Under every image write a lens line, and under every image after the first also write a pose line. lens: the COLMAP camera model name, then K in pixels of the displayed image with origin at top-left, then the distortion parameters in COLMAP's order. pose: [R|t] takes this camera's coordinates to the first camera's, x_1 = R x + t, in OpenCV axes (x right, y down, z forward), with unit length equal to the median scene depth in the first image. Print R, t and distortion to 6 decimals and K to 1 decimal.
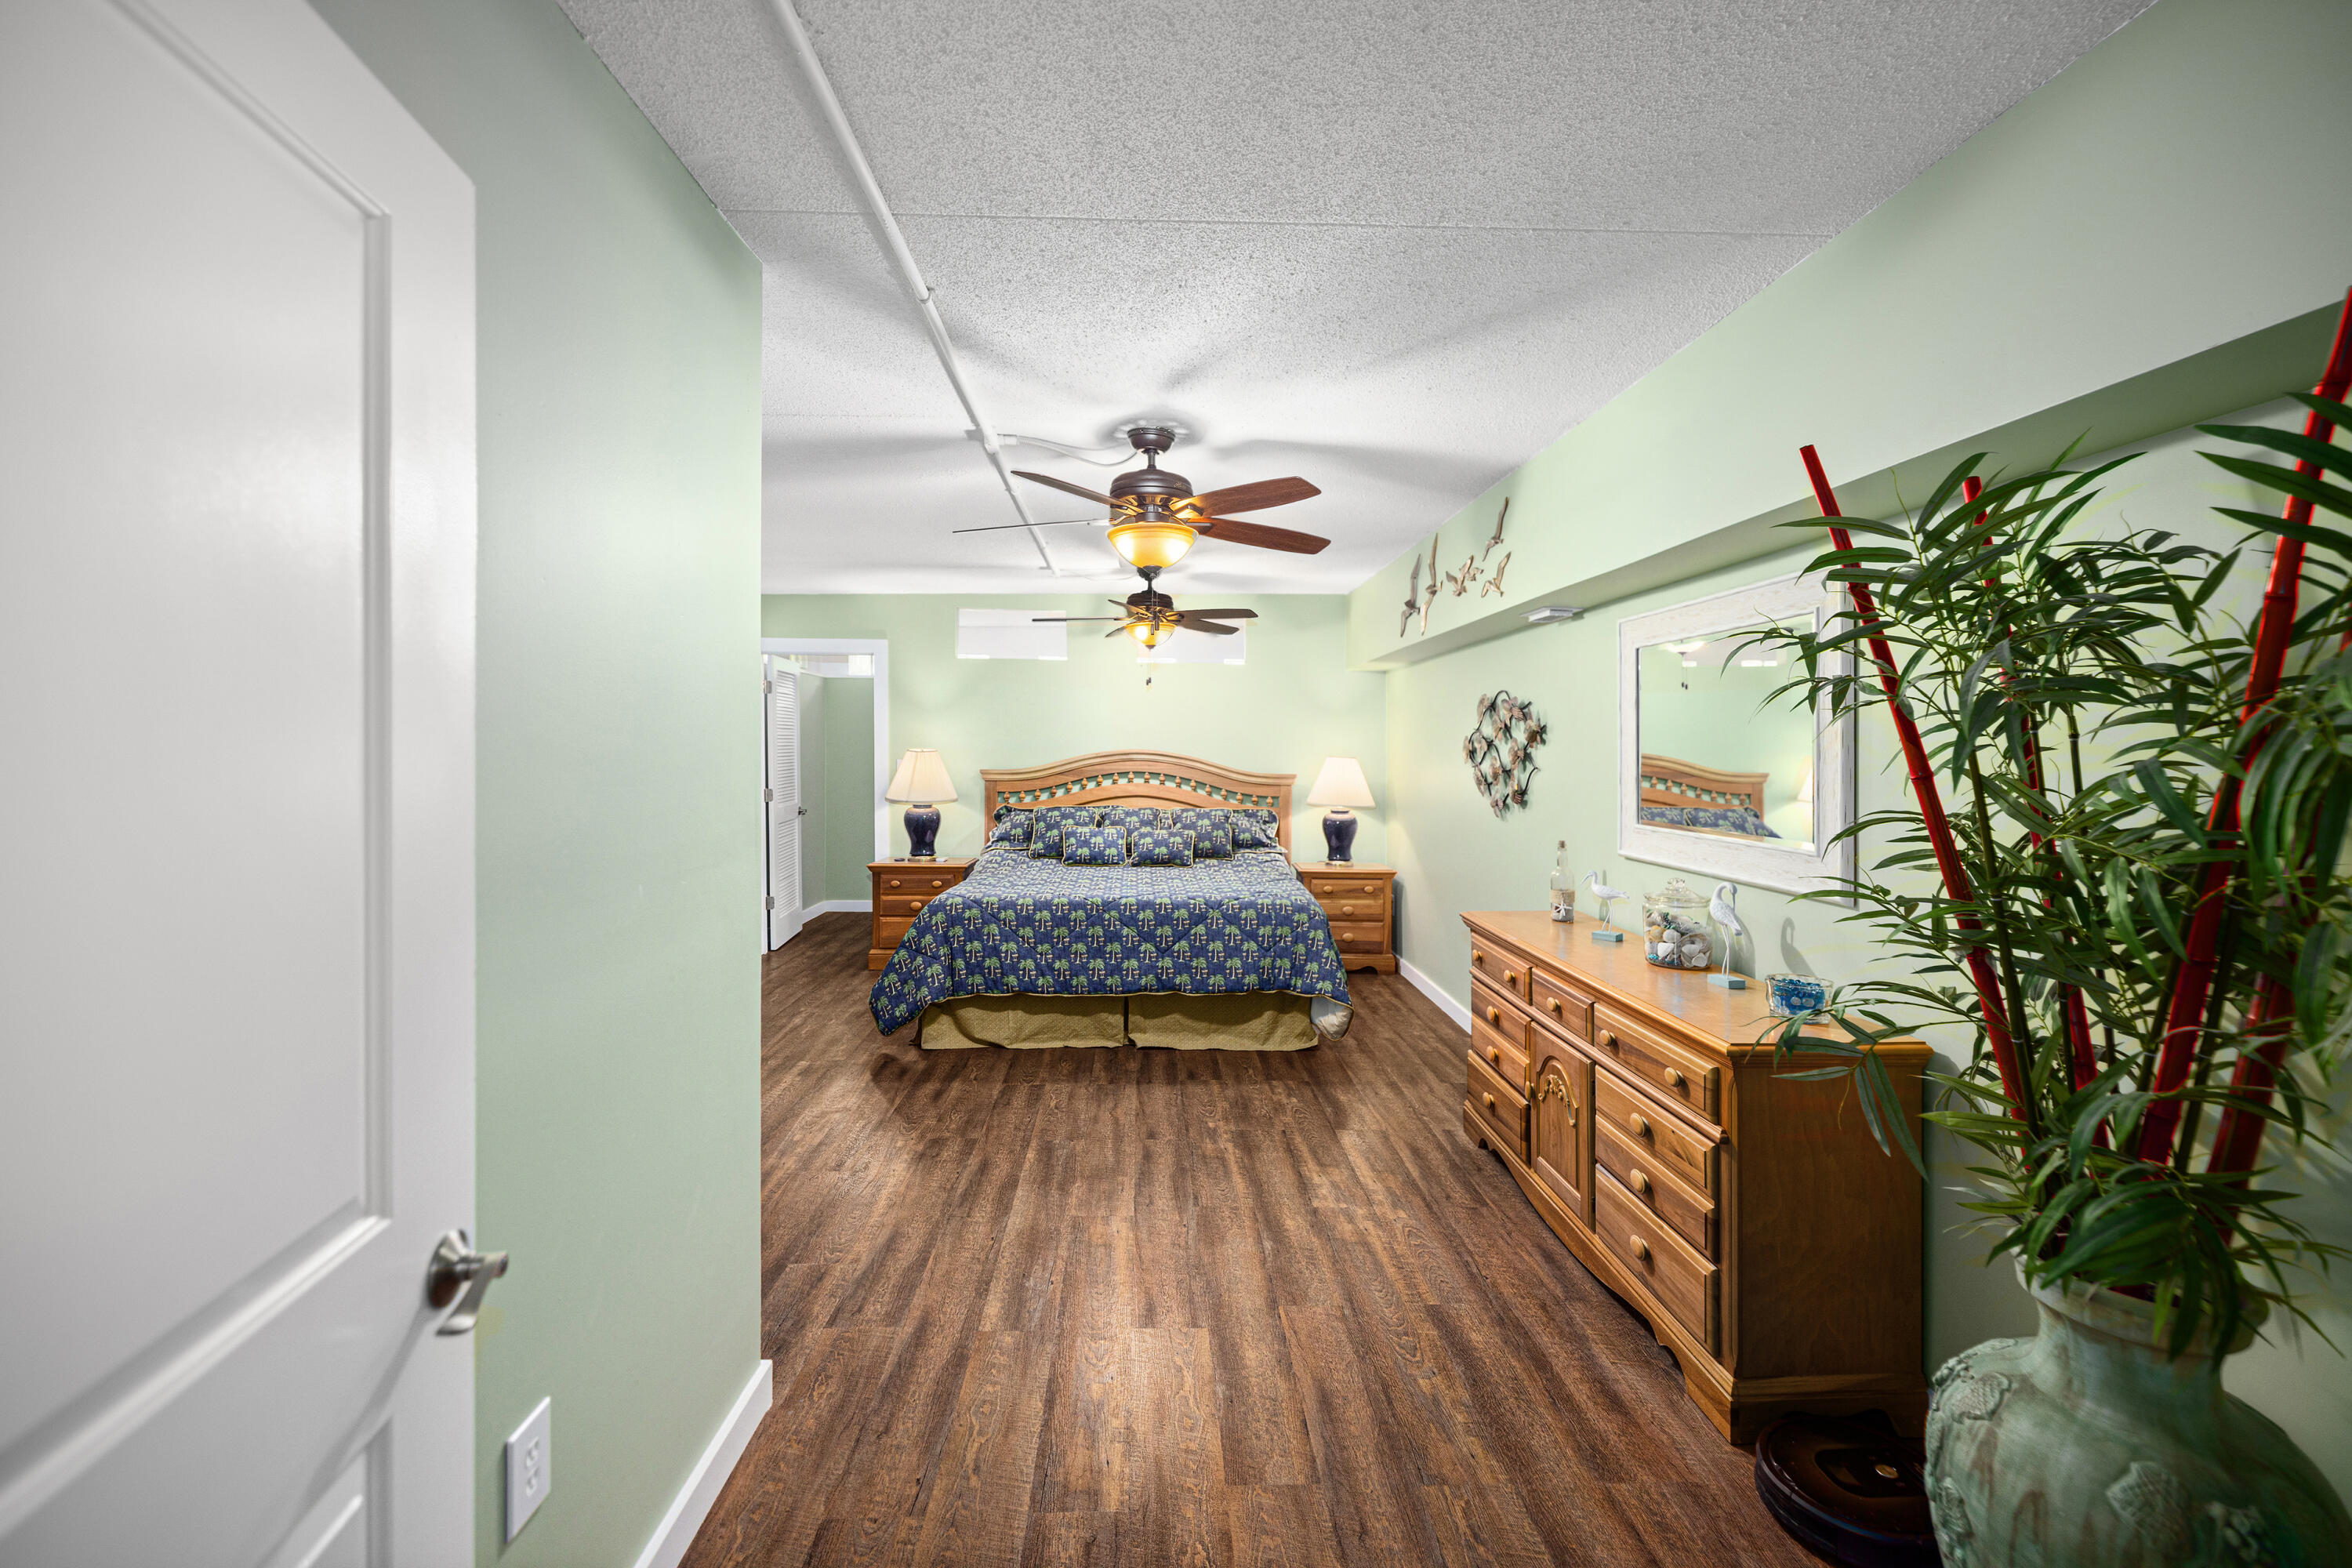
lens RADIAL K [[1000.2, 0, 1183.1], [0, 1000.2, 773.9], [0, 0, 1]] dist [0.003670, -0.000628]
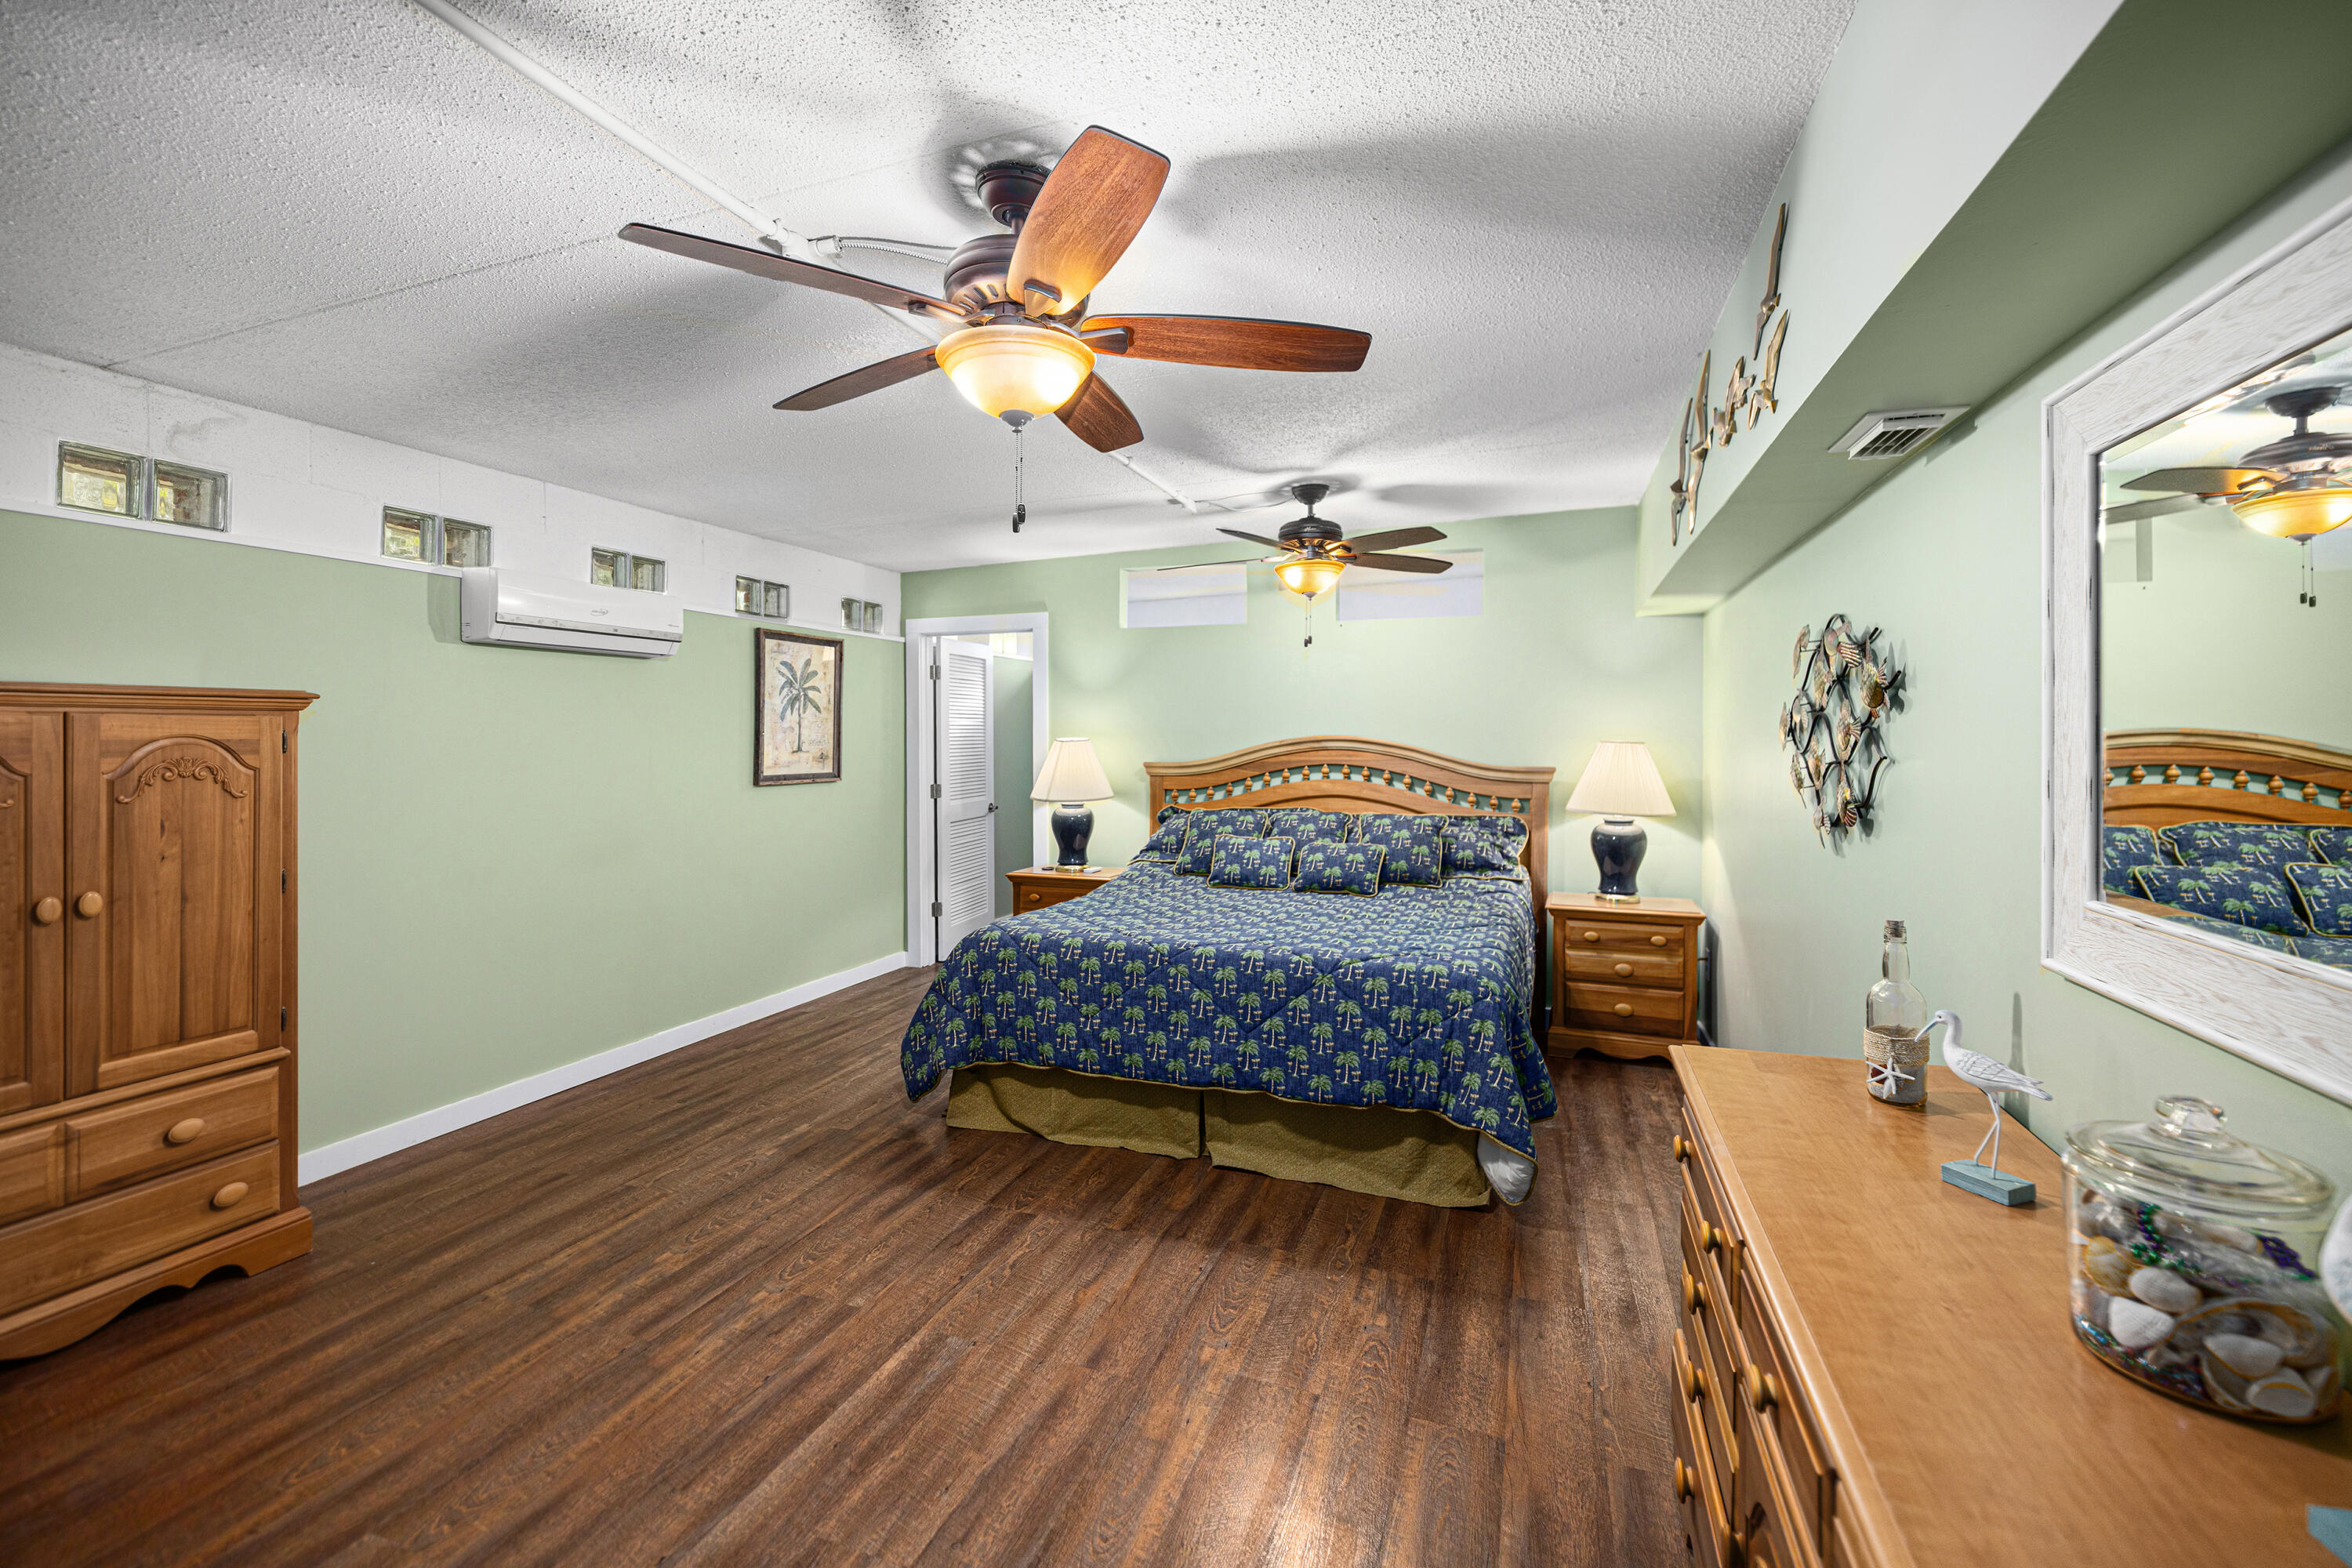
lens RADIAL K [[1000.2, 0, 1165.3], [0, 1000.2, 771.1], [0, 0, 1]] dist [0.003670, -0.000628]
pose [[0.921373, -0.000380, -0.388680, 0.191375], [0.002777, 0.999980, 0.005604, -0.002344], [0.388670, -0.006243, 0.921356, 0.350499]]
